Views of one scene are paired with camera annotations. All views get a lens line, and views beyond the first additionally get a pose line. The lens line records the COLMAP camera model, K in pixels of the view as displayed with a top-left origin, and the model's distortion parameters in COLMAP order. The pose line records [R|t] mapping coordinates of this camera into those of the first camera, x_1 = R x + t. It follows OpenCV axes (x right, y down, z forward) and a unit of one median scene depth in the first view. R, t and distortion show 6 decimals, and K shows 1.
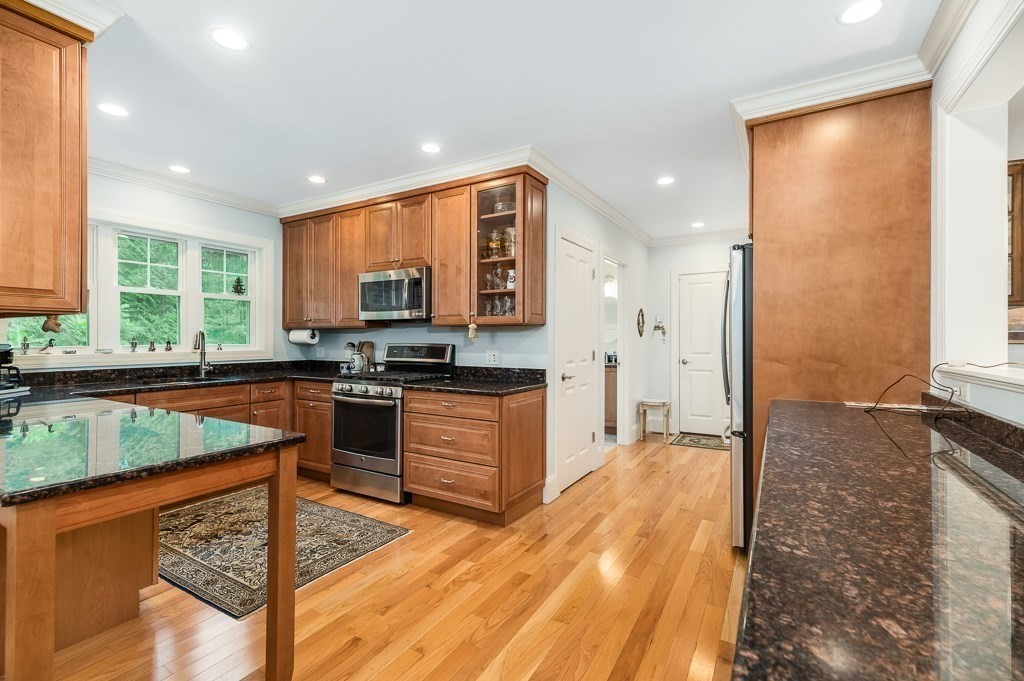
lens RADIAL K [[449.3, 0, 517.9], [0, 449.3, 341.4], [0, 0, 1]] dist [0.000928, 0.000108]
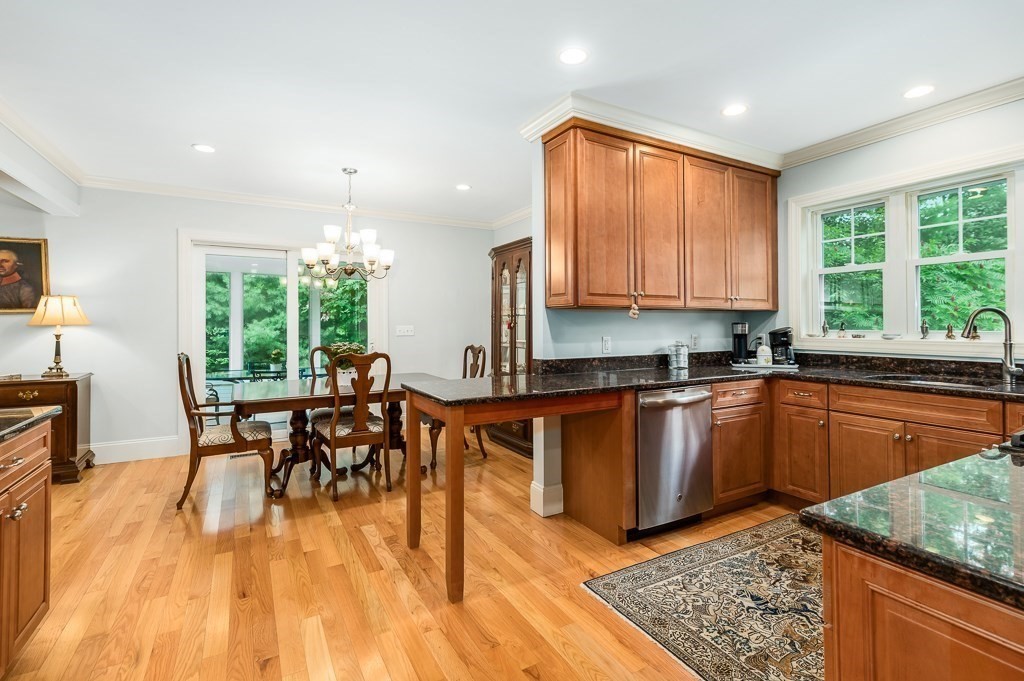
lens RADIAL K [[465.2, 0, 510.6], [0, 465.2, 309.6], [0, 0, 1]] dist [0.002599, 0.000315]
pose [[-0.507735, -0.025535, -0.861135, 0.258062], [-0.002973, 0.999607, -0.027888, -0.003998], [0.861508, -0.011600, -0.507612, 0.827957]]
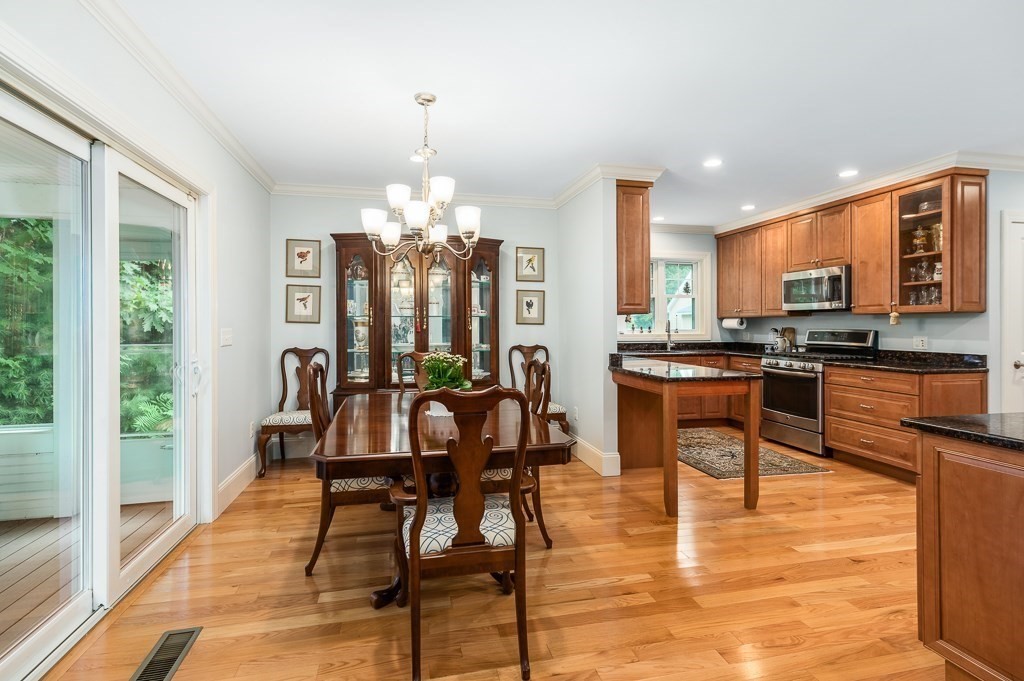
lens RADIAL K [[476.6, 0, 507.4], [0, 476.6, 320.5], [0, 0, 1]] dist [0.028674, -0.014307]
pose [[0.673384, -0.008517, -0.739244, 0.143673], [-0.003223, 0.999890, -0.014456, 0.002786], [0.739286, 0.012117, 0.673283, -0.557203]]
